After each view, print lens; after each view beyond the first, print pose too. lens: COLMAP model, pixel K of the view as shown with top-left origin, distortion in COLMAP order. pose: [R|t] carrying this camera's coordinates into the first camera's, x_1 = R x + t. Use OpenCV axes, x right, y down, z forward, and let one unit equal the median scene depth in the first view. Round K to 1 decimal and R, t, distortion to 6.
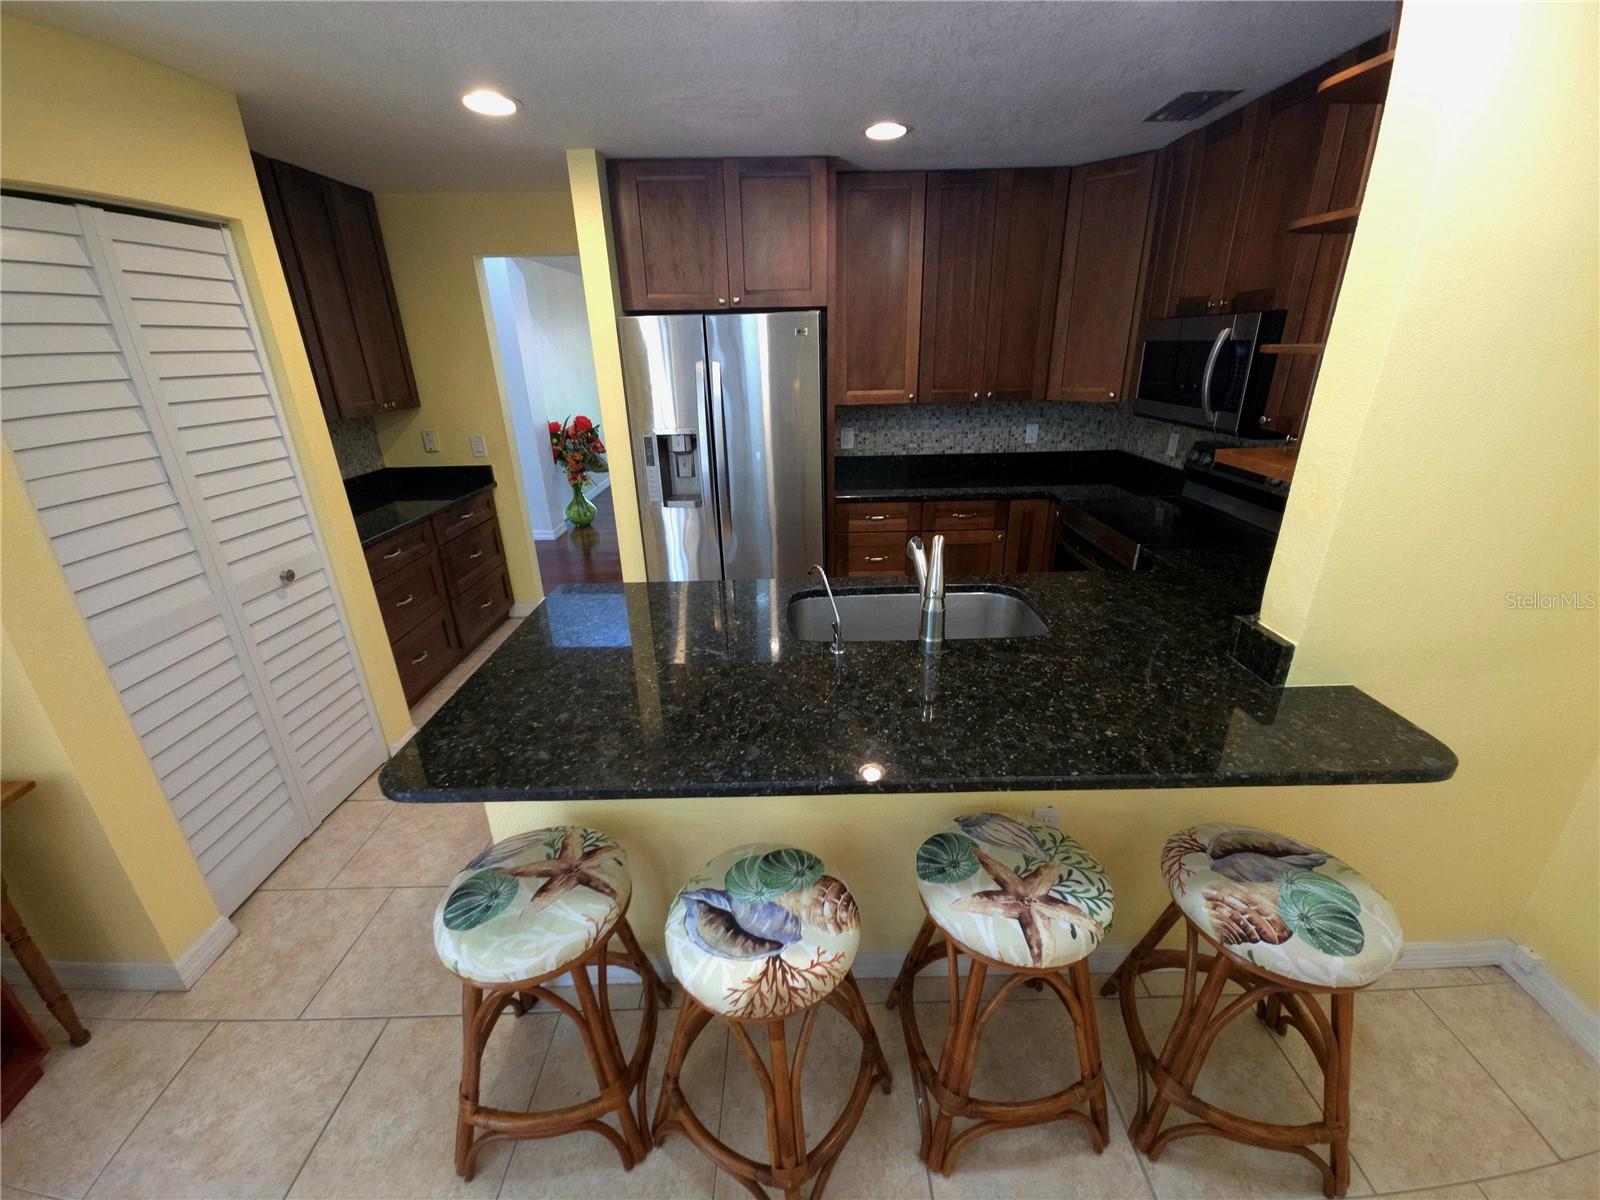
lens RADIAL K [[647.2, 0, 800.0], [0, 647.2, 600.0], [0, 0, 1]] dist [-0.000658, -0.000033]
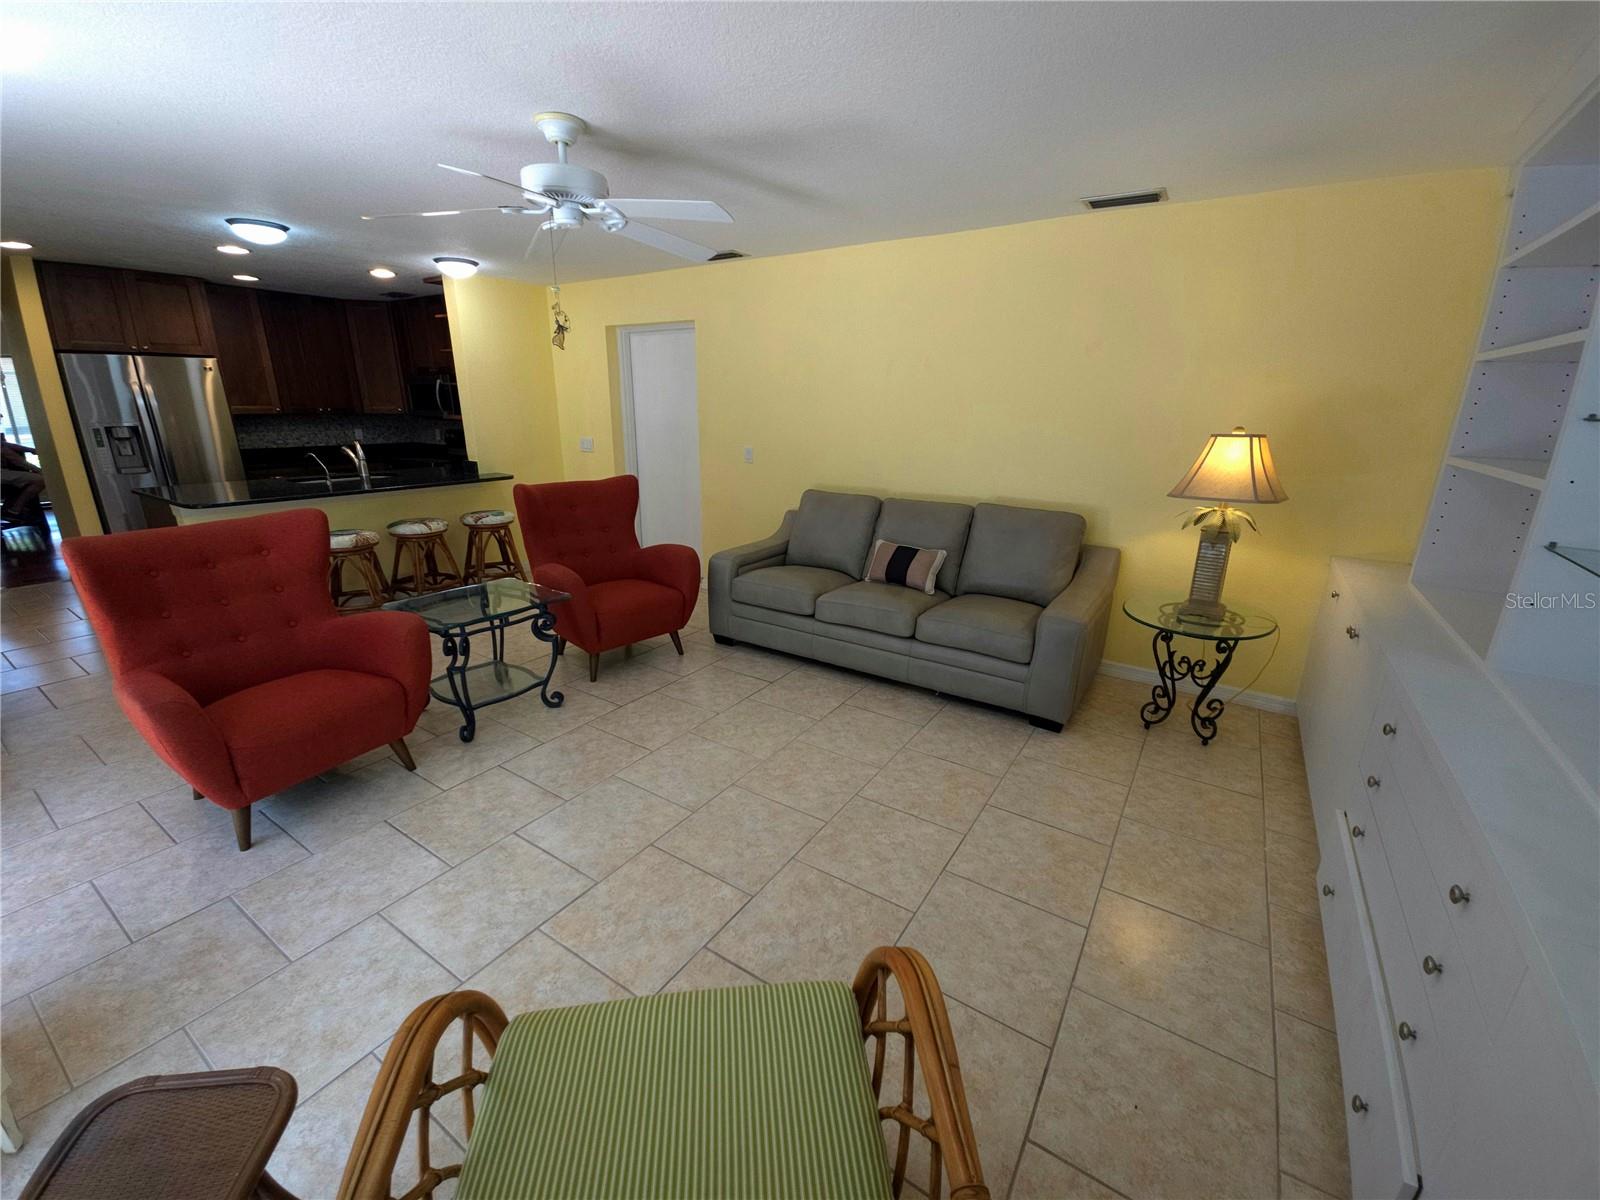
lens RADIAL K [[647.2, 0, 800.0], [0, 647.2, 600.0], [0, 0, 1]] dist [-0.000658, -0.000033]
pose [[0.546553, -0.217209, 0.808764, -0.567353], [0.277607, 0.958161, 0.069729, 0.432260], [-0.790072, 0.186408, 0.583985, -1.002153]]
